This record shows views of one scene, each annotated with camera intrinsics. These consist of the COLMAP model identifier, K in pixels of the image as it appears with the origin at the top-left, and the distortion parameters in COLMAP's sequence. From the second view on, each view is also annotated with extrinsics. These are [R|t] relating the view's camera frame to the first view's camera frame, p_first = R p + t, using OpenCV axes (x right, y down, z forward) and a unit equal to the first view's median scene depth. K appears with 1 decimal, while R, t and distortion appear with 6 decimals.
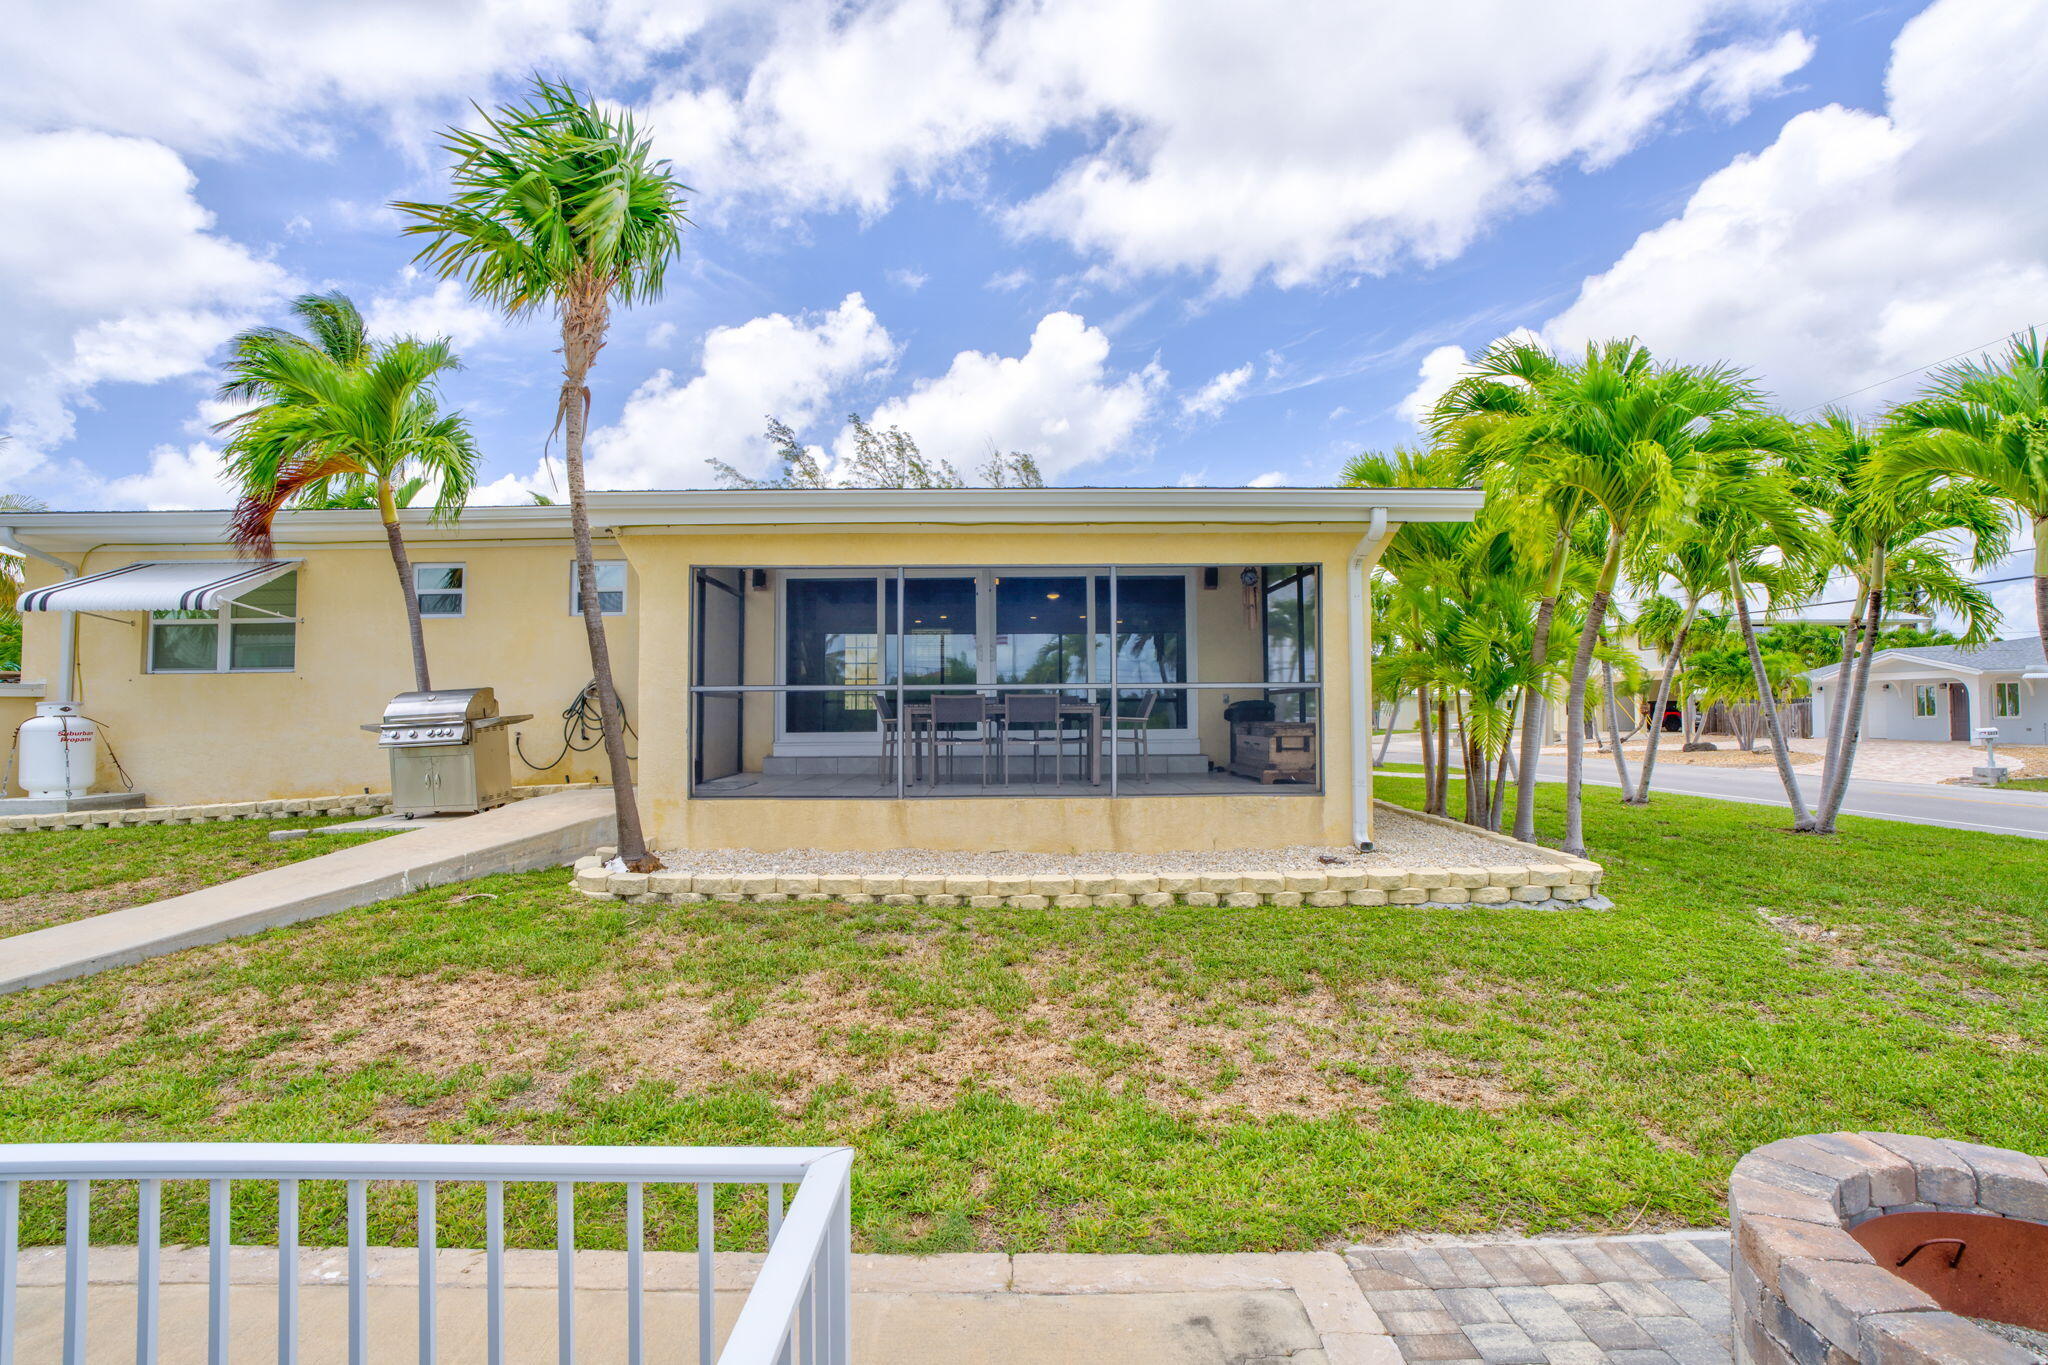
lens RADIAL K [[980.4, 0, 1025.4], [0, 980.4, 664.9], [0, 0, 1]] dist [-0.065141, 0.026280]
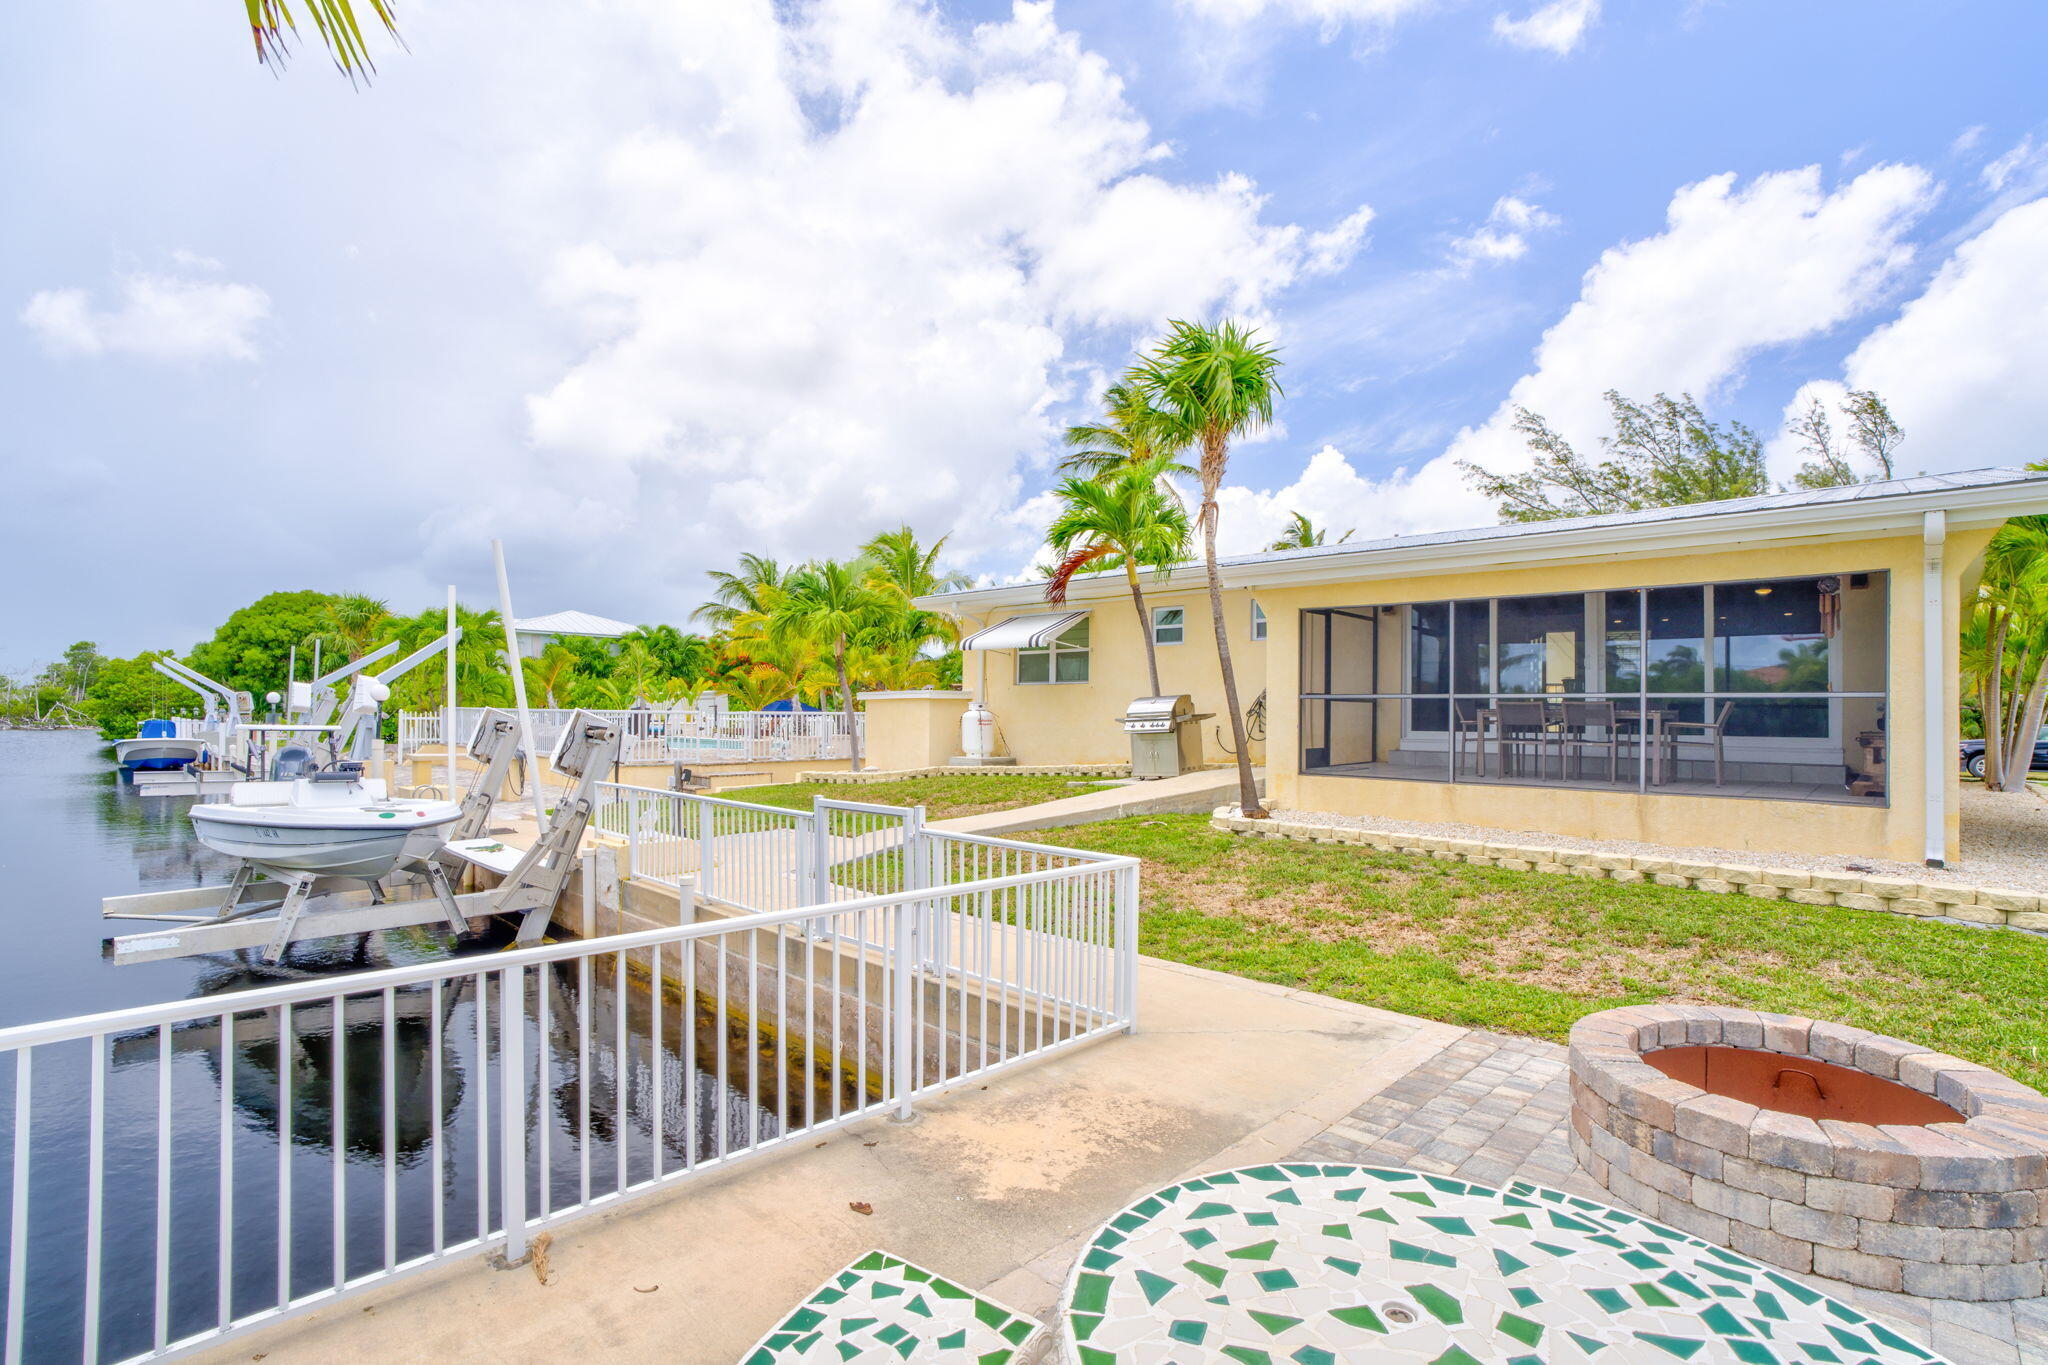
lens RADIAL K [[956.7, 0, 1024.0], [0, 956.7, 682.5], [0, 0, 1]] dist [-0.000332, 0.000446]
pose [[0.724722, -0.006724, -0.689009, 0.325359], [0.019244, 0.999760, 0.010484, -0.018104], [0.688773, -0.020857, 0.724677, -0.281887]]
